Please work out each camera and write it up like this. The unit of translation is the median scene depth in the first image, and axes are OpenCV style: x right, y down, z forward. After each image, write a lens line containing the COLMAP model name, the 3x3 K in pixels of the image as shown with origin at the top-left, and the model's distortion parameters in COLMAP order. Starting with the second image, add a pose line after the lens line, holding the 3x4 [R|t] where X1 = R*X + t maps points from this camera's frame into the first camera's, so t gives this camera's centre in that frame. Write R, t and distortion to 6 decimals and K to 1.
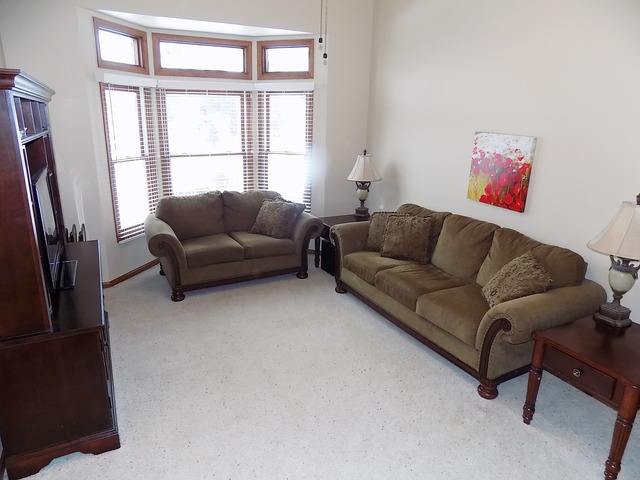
lens RADIAL K [[426.7, 0, 315.7], [0, 426.7, 236.9], [0, 0, 1]] dist [-0.080352, 0.065705]
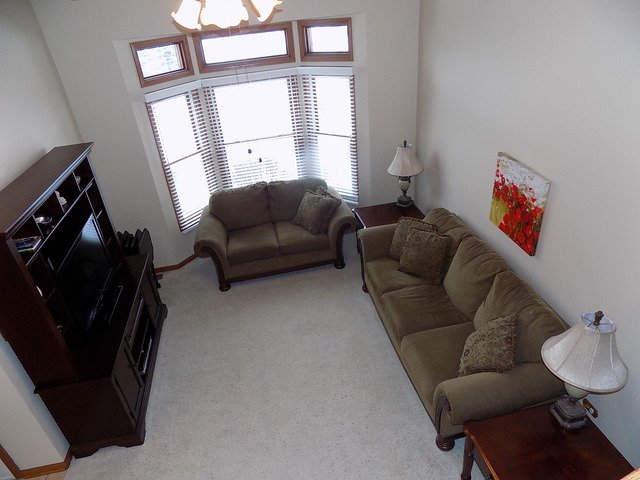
lens RADIAL K [[426.7, 0, 315.7], [0, 426.7, 236.9], [0, 0, 1]] dist [-0.080352, 0.065705]
pose [[0.955345, 0.049678, -0.291286, 0.239513], [0.022752, 0.970474, 0.240132, -0.257859], [0.294614, -0.236036, 0.926007, 0.018591]]
